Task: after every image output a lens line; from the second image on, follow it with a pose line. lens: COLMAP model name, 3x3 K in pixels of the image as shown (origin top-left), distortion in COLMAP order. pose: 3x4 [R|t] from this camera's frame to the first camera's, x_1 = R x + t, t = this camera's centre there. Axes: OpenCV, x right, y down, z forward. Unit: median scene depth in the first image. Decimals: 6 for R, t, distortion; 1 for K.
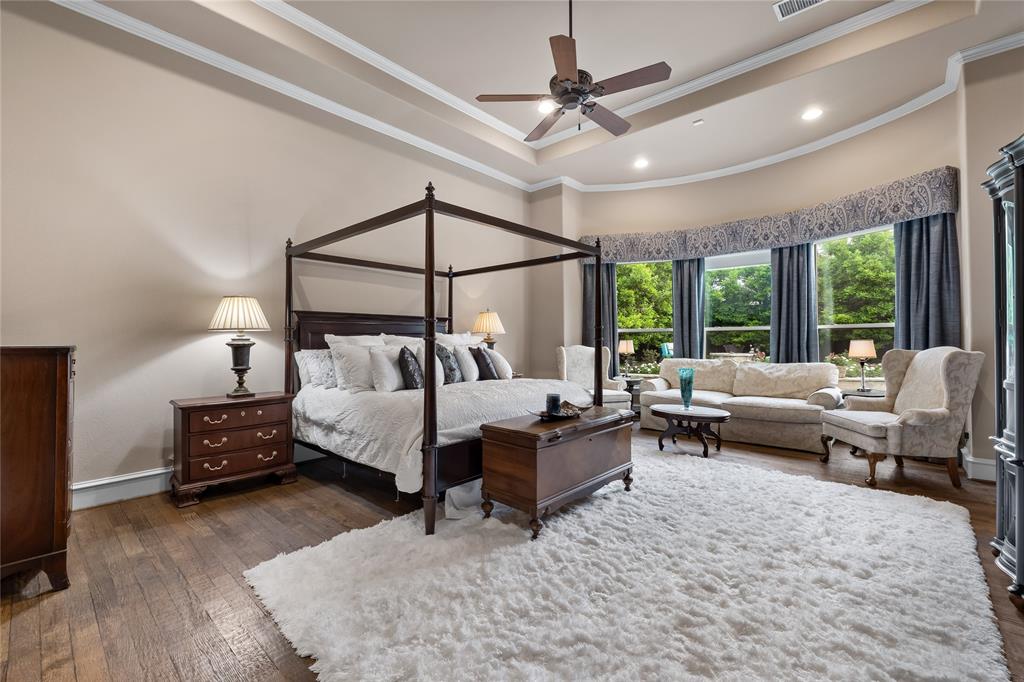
lens RADIAL K [[438.5, 0, 493.9], [0, 438.5, 339.1], [0, 0, 1]] dist [-0.002577, 0.001276]
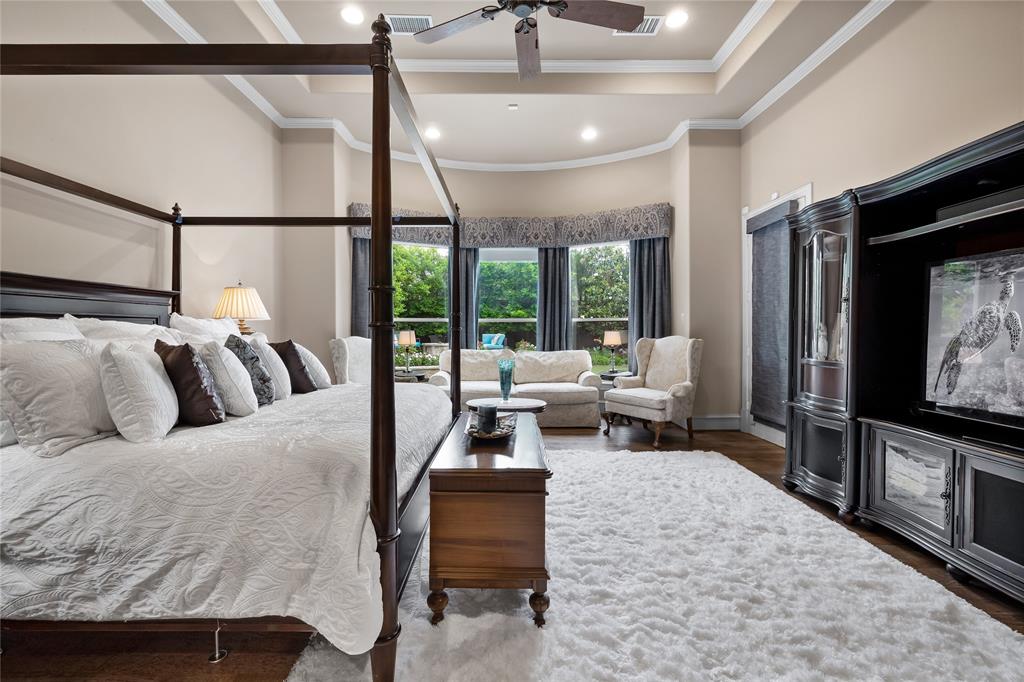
lens RADIAL K [[438.5, 0, 510.8], [0, 438.5, 338.3], [0, 0, 1]] dist [-0.002577, 0.001276]
pose [[0.724985, -0.009028, 0.688706, -0.246237], [-0.004716, 0.999826, 0.018070, 0.002099], [-0.688749, -0.016348, 0.724816, 0.335725]]
